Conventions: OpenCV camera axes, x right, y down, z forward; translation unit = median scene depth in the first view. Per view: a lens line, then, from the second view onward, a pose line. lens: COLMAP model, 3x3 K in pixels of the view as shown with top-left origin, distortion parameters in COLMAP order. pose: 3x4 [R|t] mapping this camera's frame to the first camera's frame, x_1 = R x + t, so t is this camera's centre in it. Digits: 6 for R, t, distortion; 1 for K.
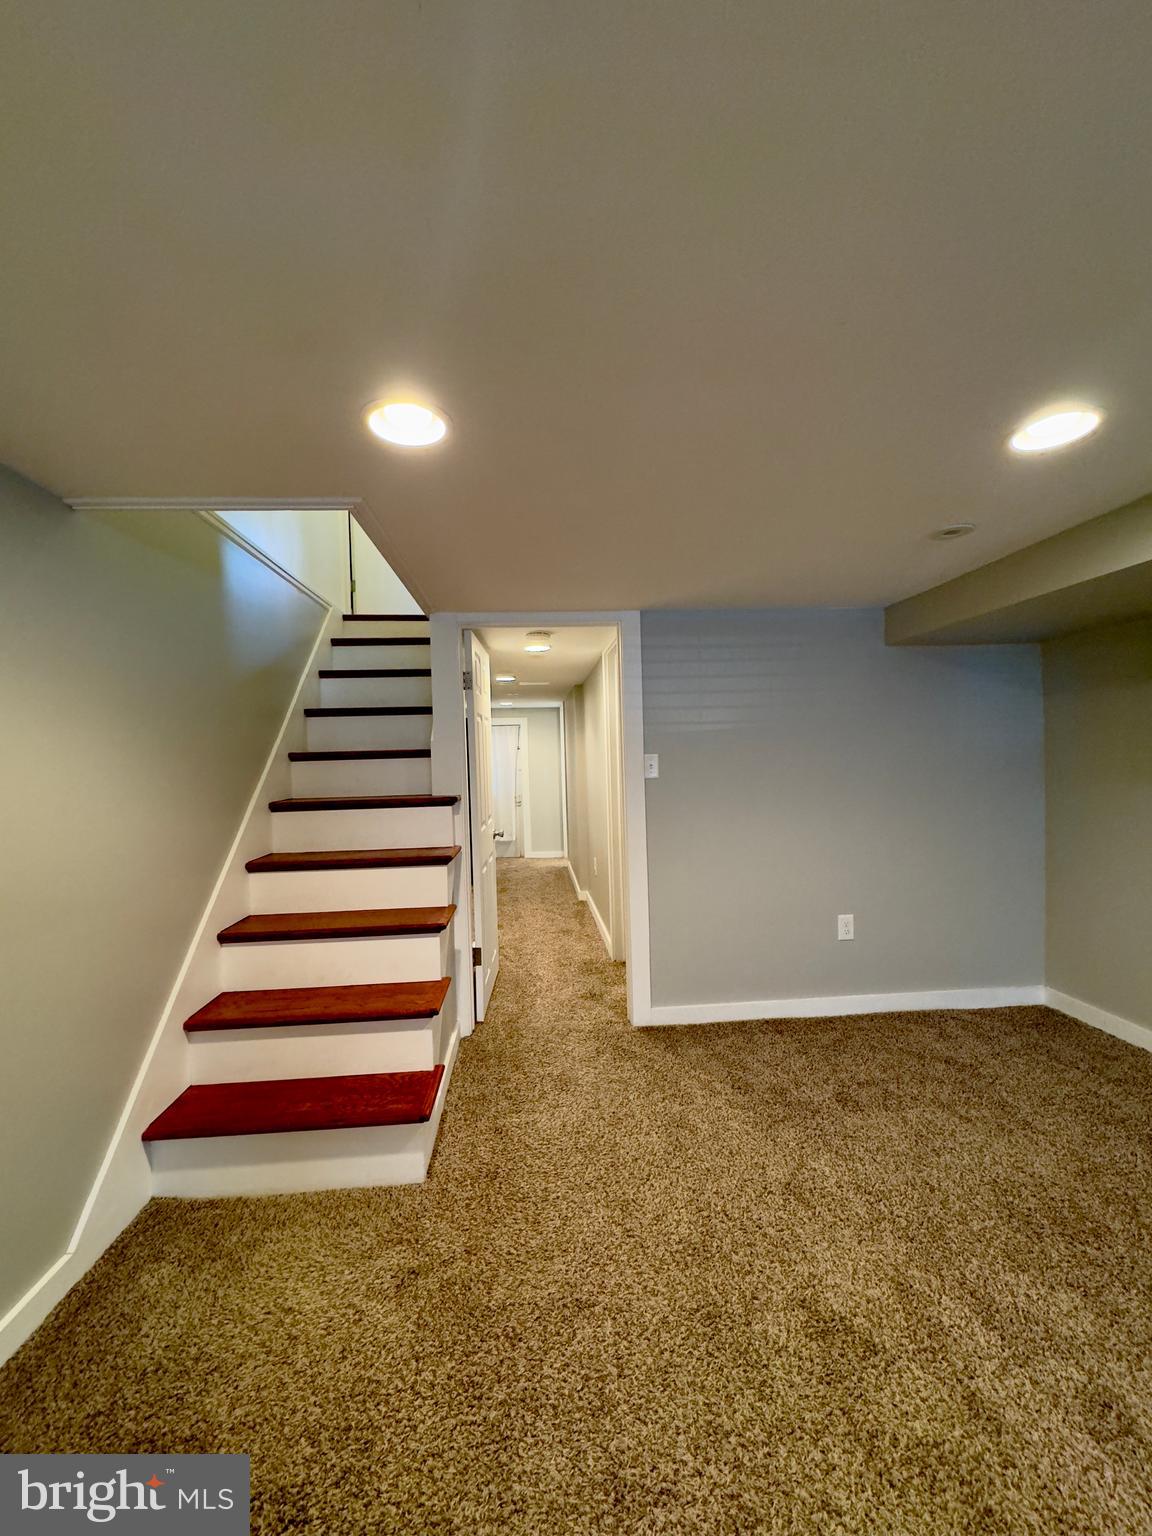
lens RADIAL K [[609.3, 0, 580.4], [0, 609.3, 770.4], [0, 0, 1]] dist [-0.007400, 0.000421]
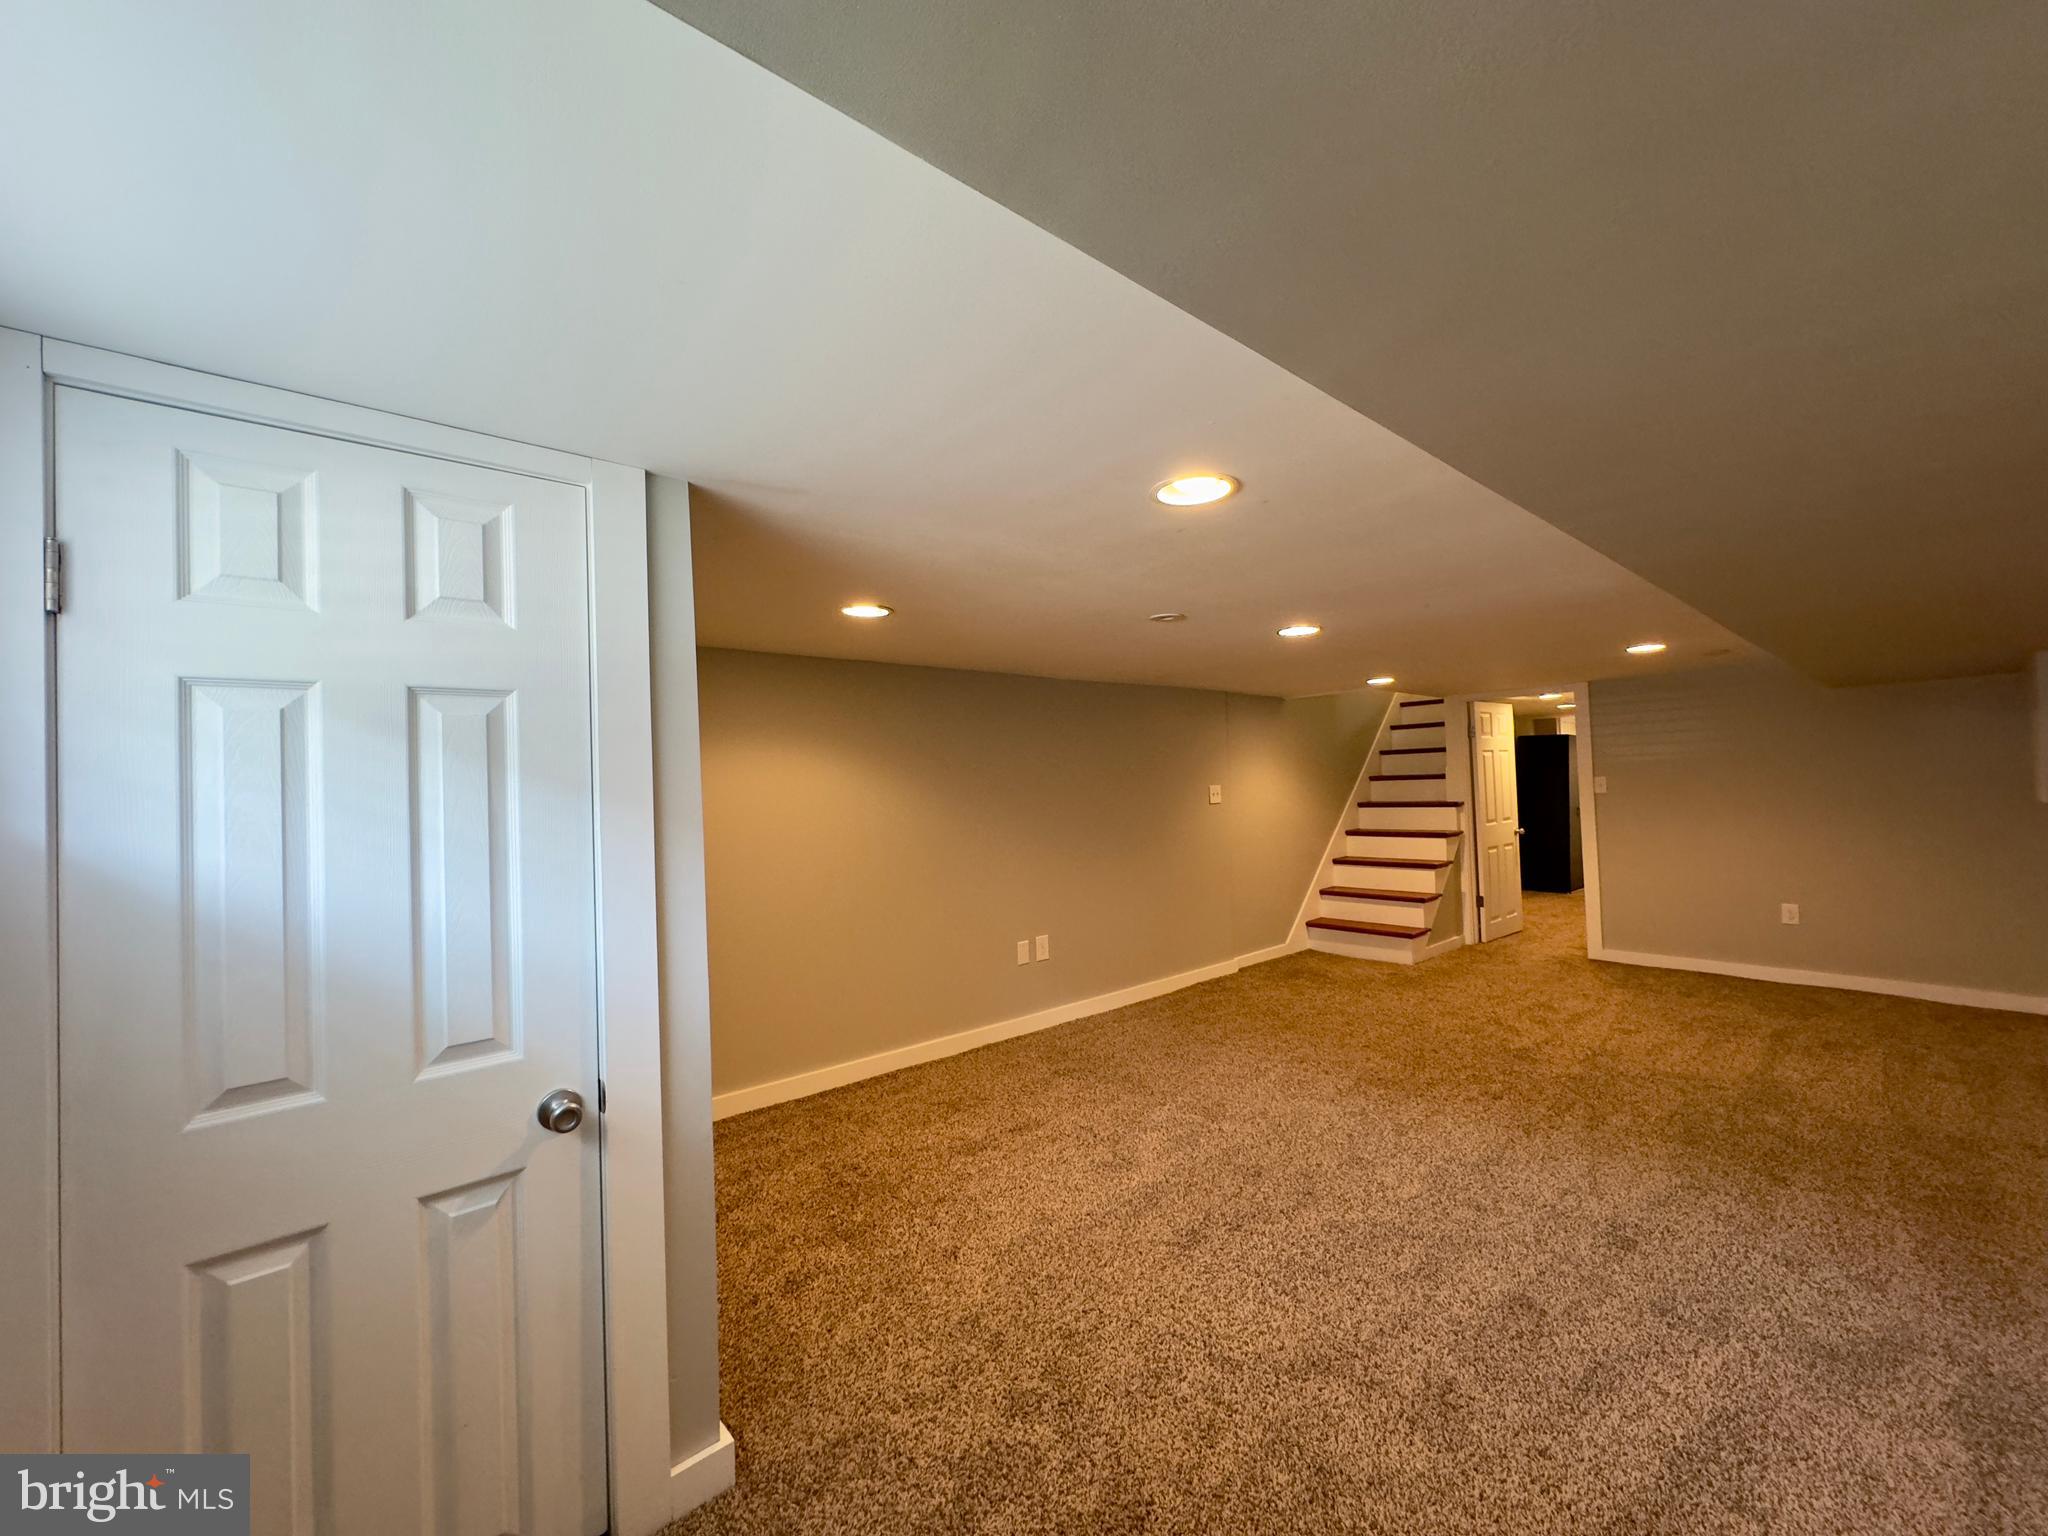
lens RADIAL K [[812.5, 0, 1024.4], [0, 812.5, 775.9], [0, 0, 1]] dist [-0.007400, 0.000421]
pose [[0.609838, -0.004894, -0.792511, 0.835815], [-0.004323, 0.999946, -0.009502, -0.003476], [0.792515, 0.009221, 0.609783, -1.328639]]
